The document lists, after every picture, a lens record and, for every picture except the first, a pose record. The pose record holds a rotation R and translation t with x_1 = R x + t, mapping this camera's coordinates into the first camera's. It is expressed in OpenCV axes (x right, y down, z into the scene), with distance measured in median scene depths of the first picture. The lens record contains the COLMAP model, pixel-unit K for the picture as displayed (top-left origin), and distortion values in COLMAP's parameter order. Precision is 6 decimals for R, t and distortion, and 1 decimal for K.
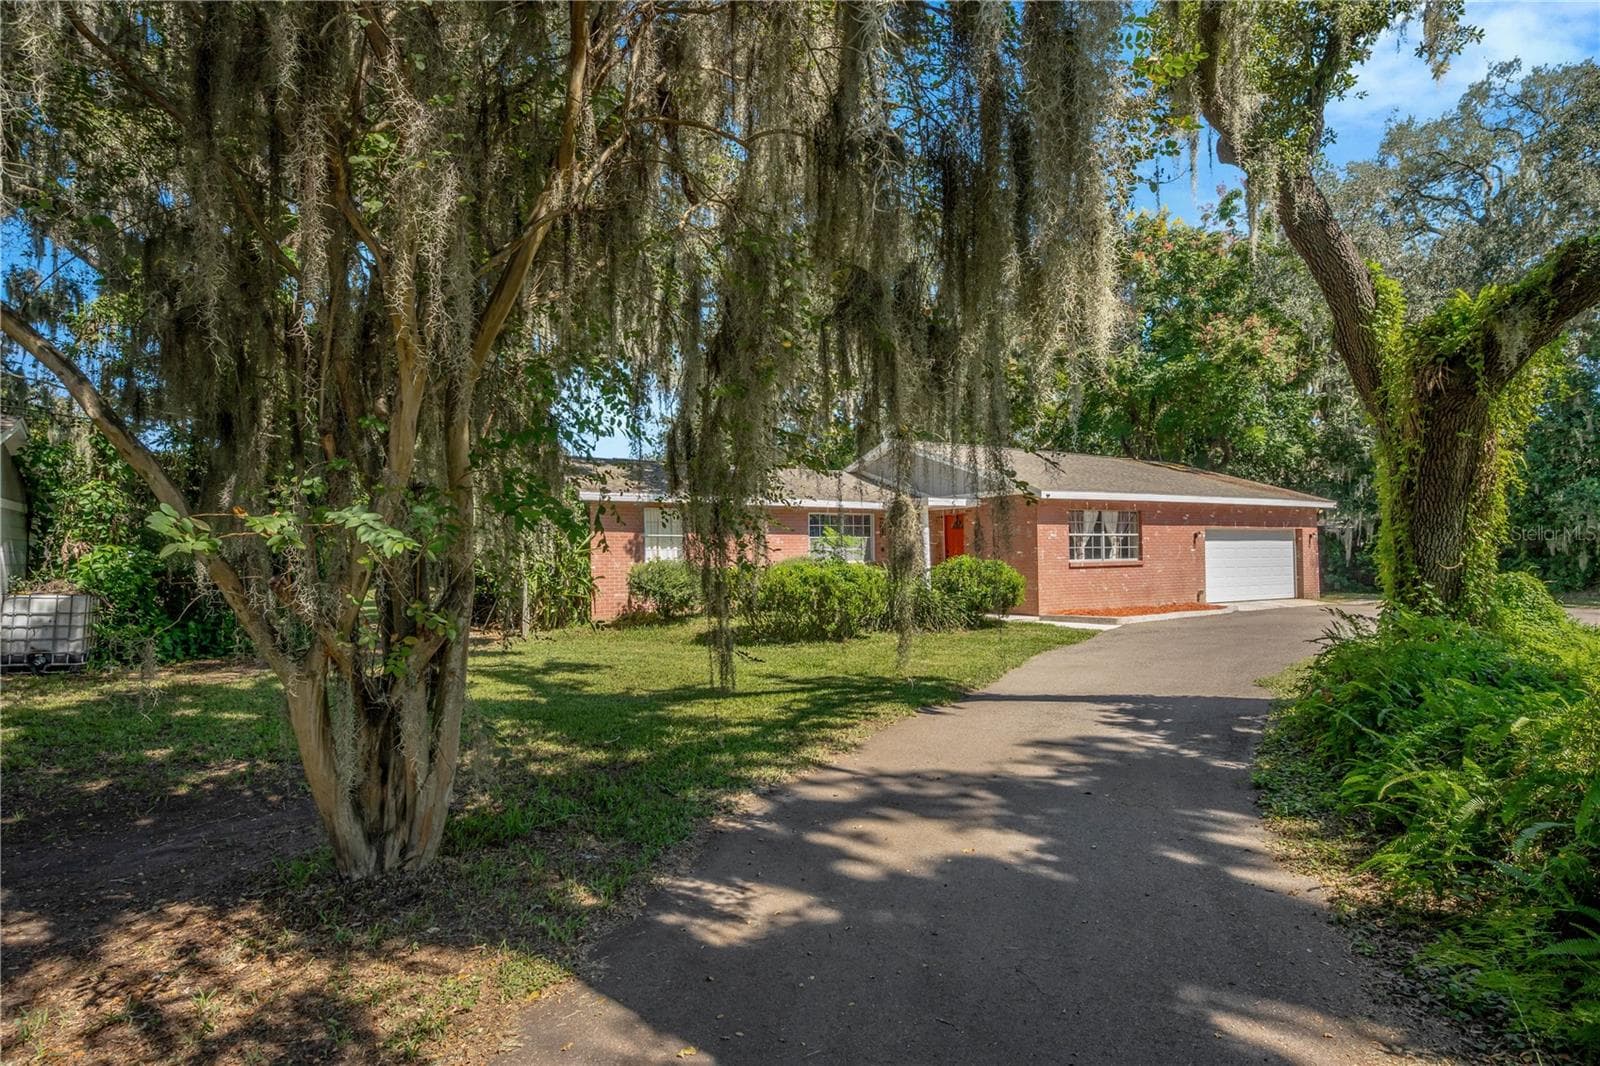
lens RADIAL K [[872.0, 0, 797.9], [0, 872.0, 544.0], [0, 0, 1]] dist [-0.000362, 0.001046]
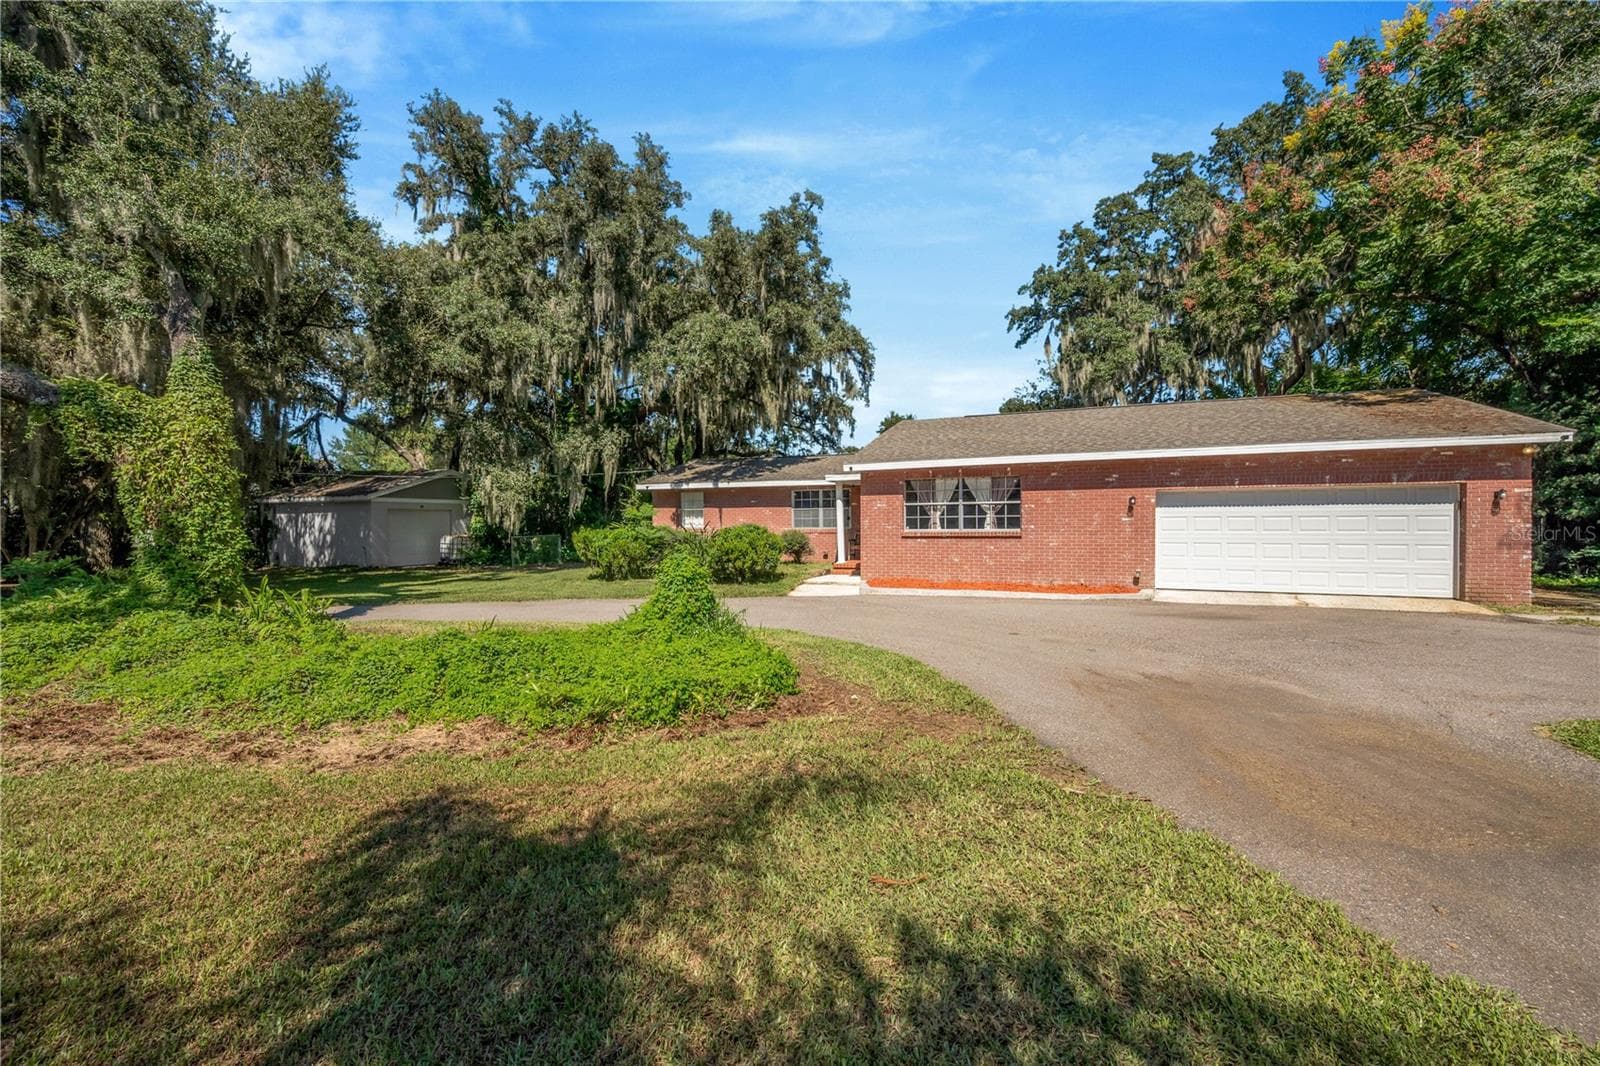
lens RADIAL K [[653.8, 0, 796.6], [0, 653.8, 535.9], [0, 0, 1]] dist [-0.002243, -0.000102]
pose [[0.565568, 0.024752, -0.824330, 0.983189], [0.012315, 0.999185, 0.038452, -0.005650], [0.824610, -0.031899, 0.564802, 0.536081]]
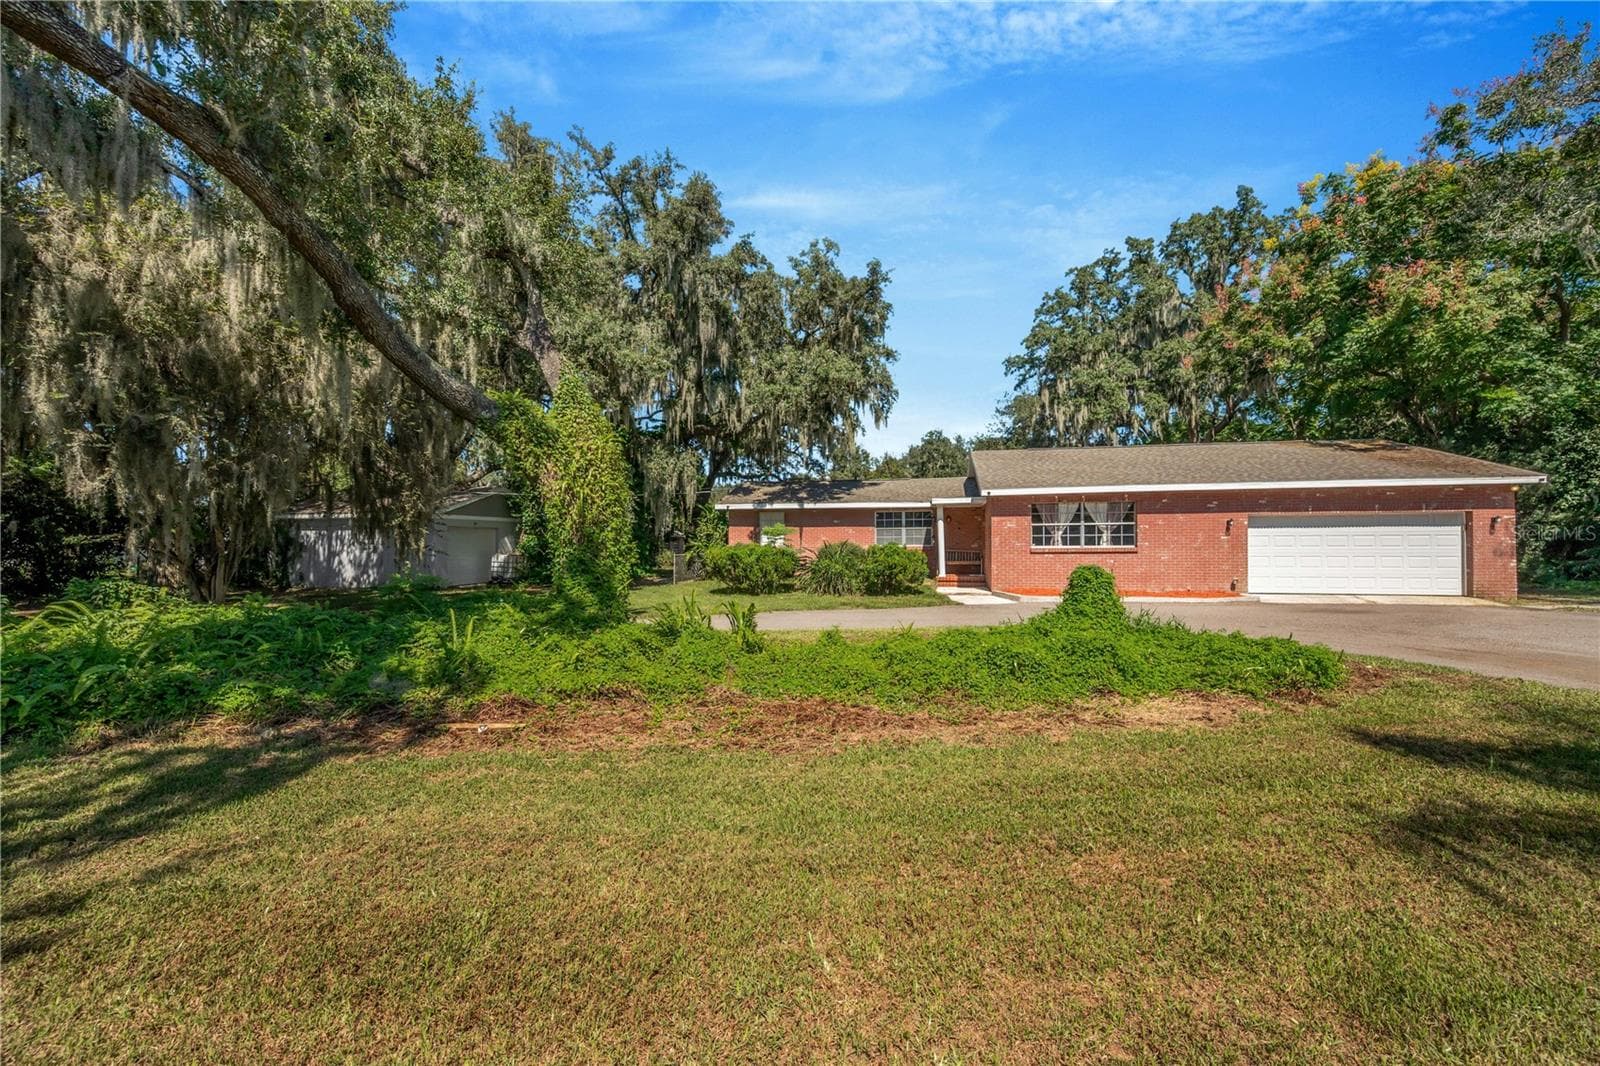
lens RADIAL K [[626.9, 0, 797.6], [0, 626.9, 538.7], [0, 0, 1]] dist [-0.001512, 0.000134]
pose [[0.713936, 0.004221, -0.700198, 0.769860], [0.007903, 0.999870, 0.014087, -0.007023], [0.700167, -0.015591, 0.713809, 0.202424]]
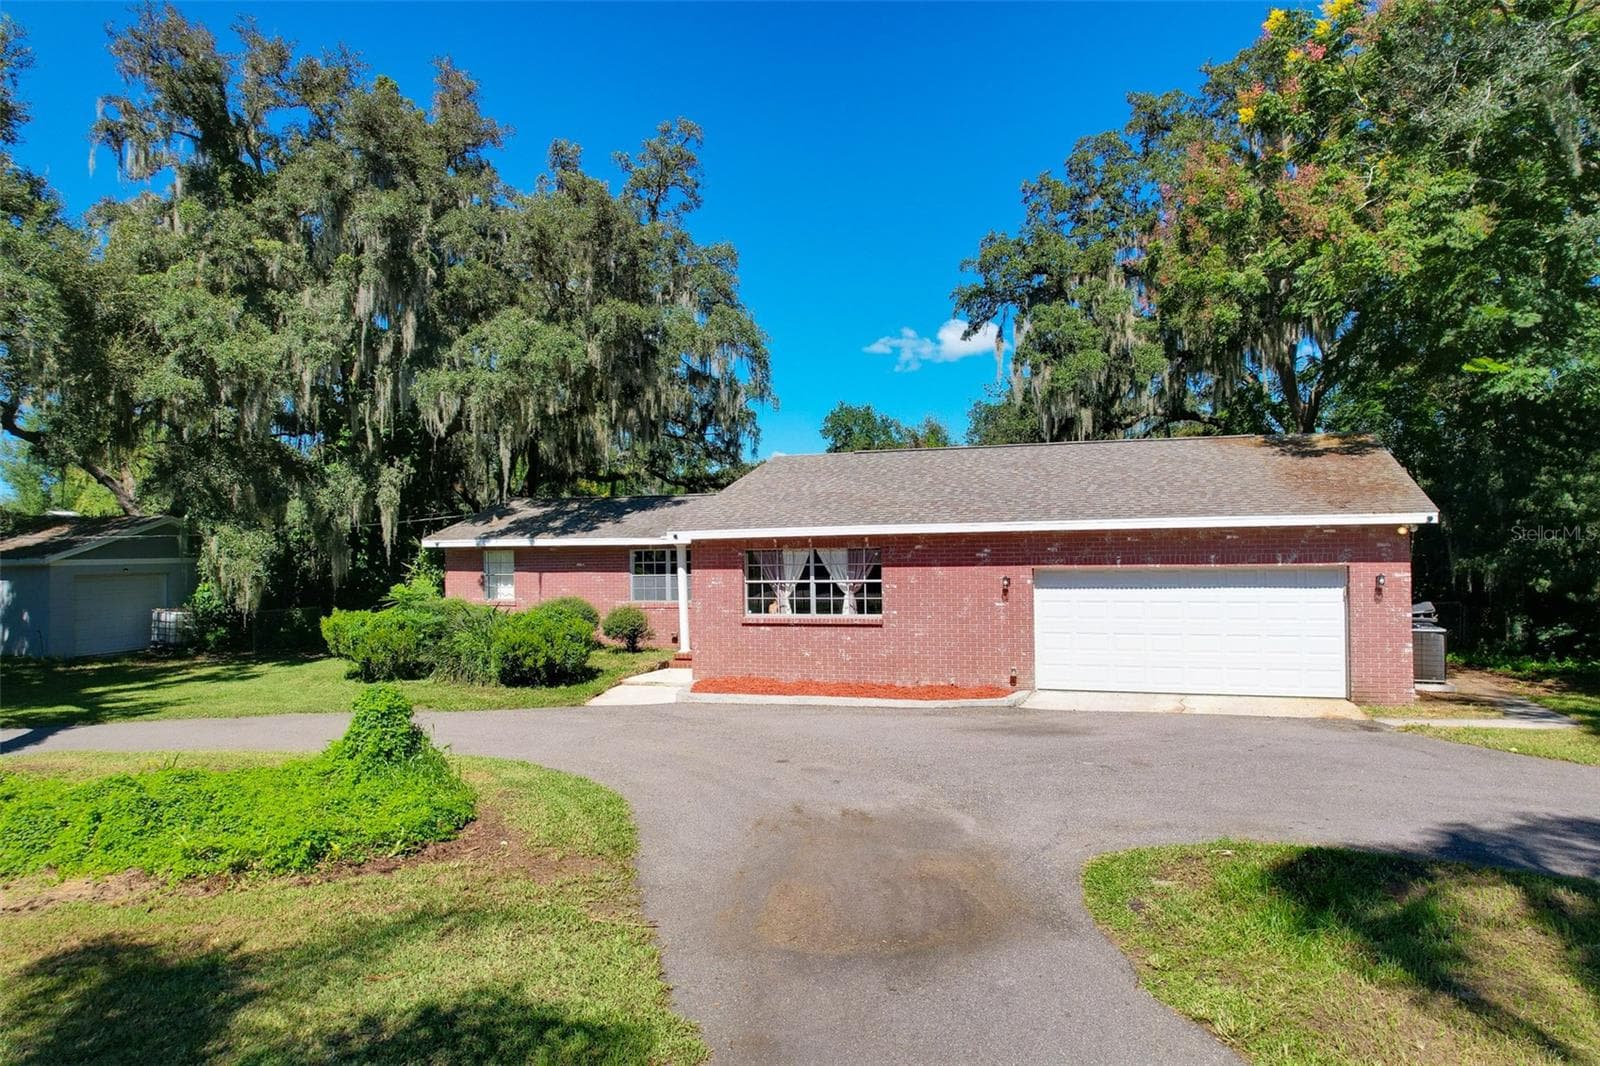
lens RADIAL K [[1033.0, 0, 804.5], [0, 1033.0, 538.0], [0, 0, 1]] dist [-0.078169, 0.073252]
pose [[0.609524, -0.004709, -0.792754, 1.226919], [0.021231, 0.999721, 0.010386, -0.066888], [0.792484, -0.023162, 0.609453, 0.546344]]
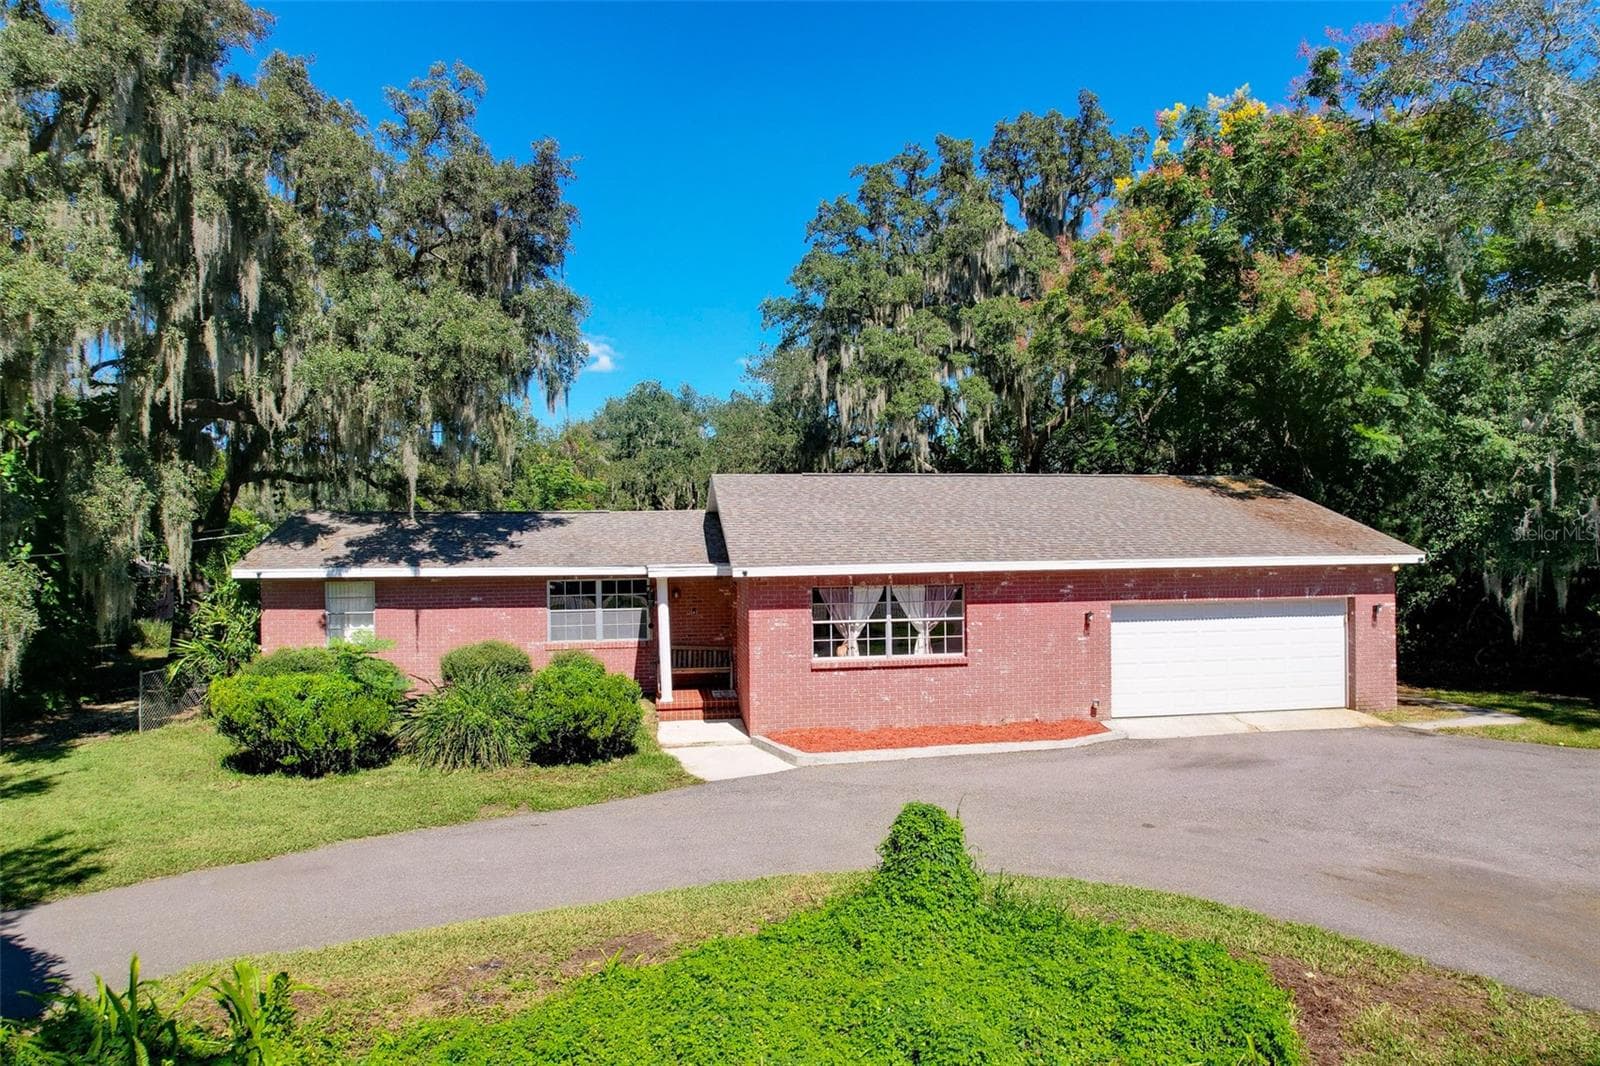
lens RADIAL K [[1033.0, 0, 804.5], [0, 1033.0, 538.0], [0, 0, 1]] dist [-0.078169, 0.073252]
pose [[0.917408, 0.001927, -0.397944, 0.725218], [0.006809, 0.999766, 0.020539, -0.110168], [0.397890, -0.021552, 0.917180, 0.264878]]
